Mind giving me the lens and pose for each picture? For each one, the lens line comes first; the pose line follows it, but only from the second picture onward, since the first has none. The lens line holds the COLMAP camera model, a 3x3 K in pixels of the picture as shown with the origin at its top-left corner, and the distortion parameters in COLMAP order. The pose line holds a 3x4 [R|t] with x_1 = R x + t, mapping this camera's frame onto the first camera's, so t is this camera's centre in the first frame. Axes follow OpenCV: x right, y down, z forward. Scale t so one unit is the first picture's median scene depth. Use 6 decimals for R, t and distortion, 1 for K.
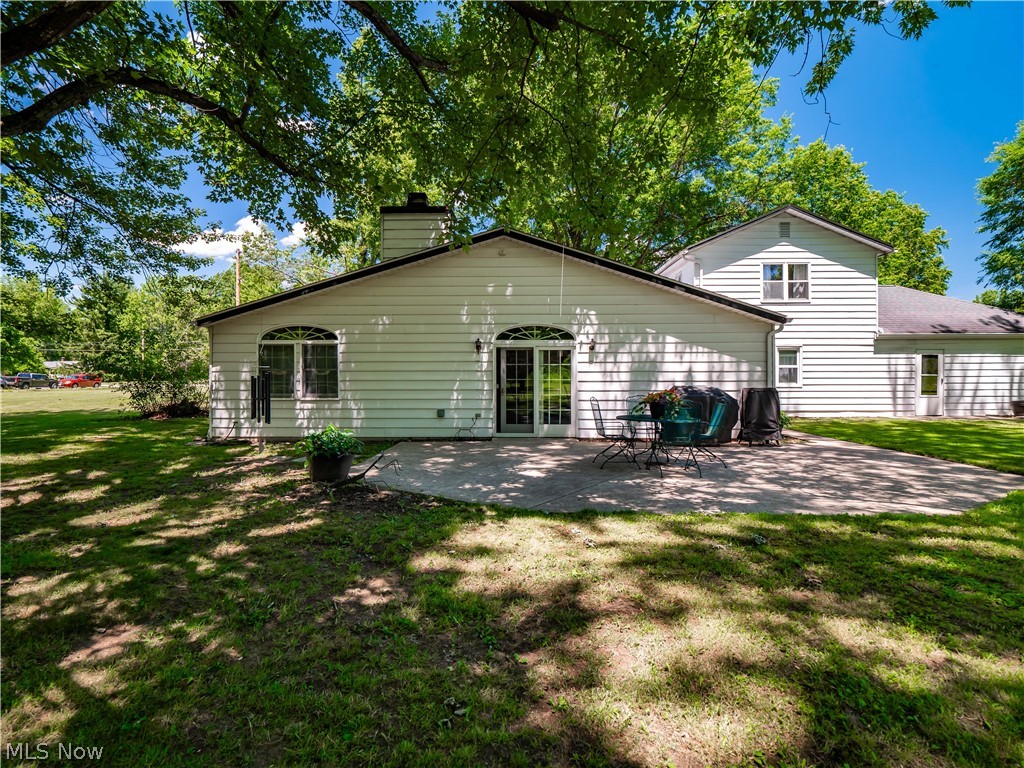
lens RADIAL K [[484.0, 0, 471.7], [0, 484.0, 380.6], [0, 0, 1]] dist [-0.015896, -0.000937]
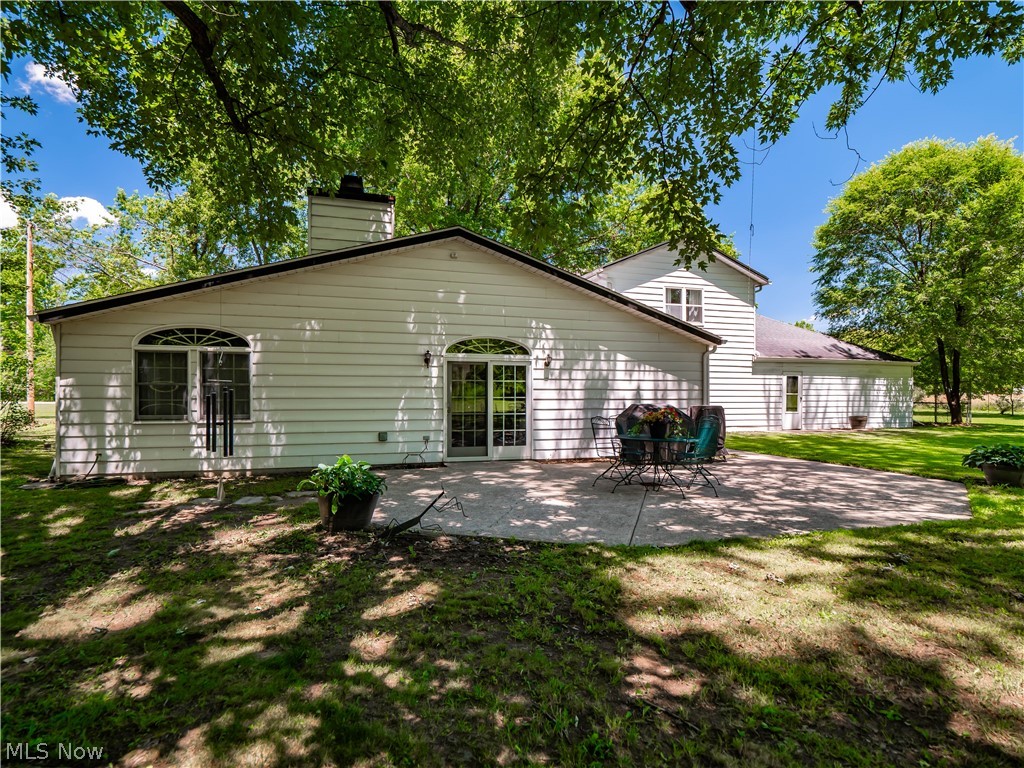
lens RADIAL K [[517.5, 0, 468.2], [0, 517.5, 396.3], [0, 0, 1]] dist [-0.015130, 0.000218]
pose [[0.952423, 0.002763, 0.304766, -0.200779], [-0.002114, 0.999995, -0.002458, -0.001798], [-0.304771, 0.001697, 0.952424, 0.083087]]
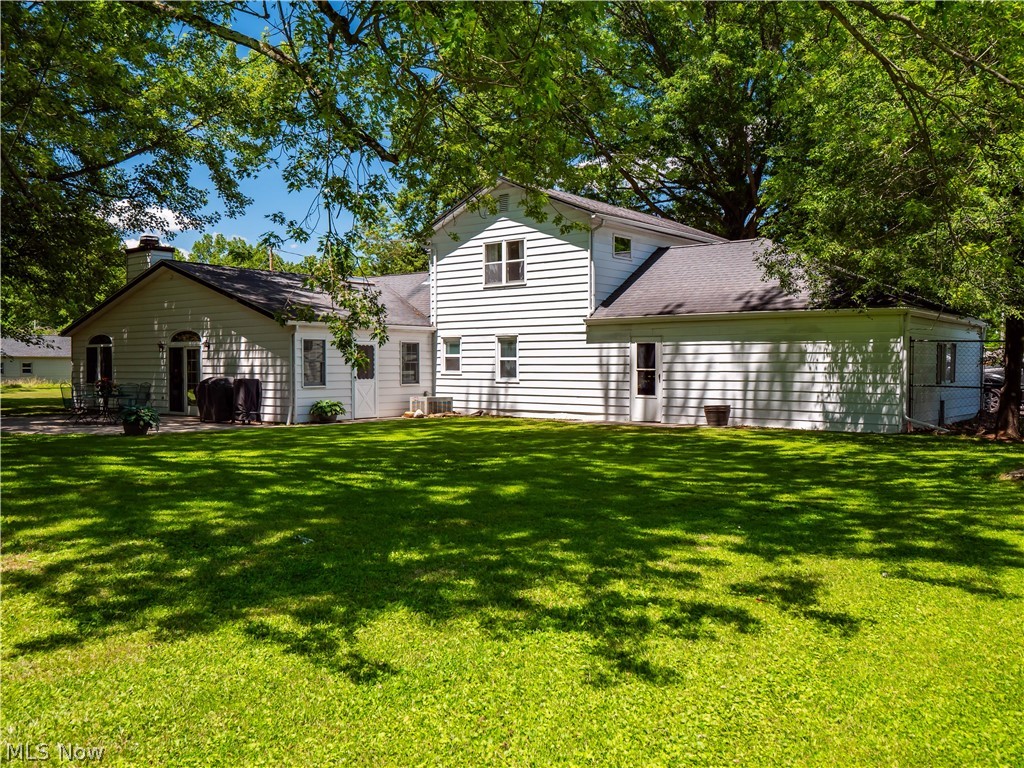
lens RADIAL K [[705.7, 0, 394.1], [0, 705.7, 383.9], [0, 0, 1]] dist [-0.002949, -0.004018]
pose [[0.807861, 0.016885, -0.589131, 1.713454], [-0.007231, 0.999798, 0.018740, -0.008768], [0.589328, -0.010879, 0.807820, -0.221664]]
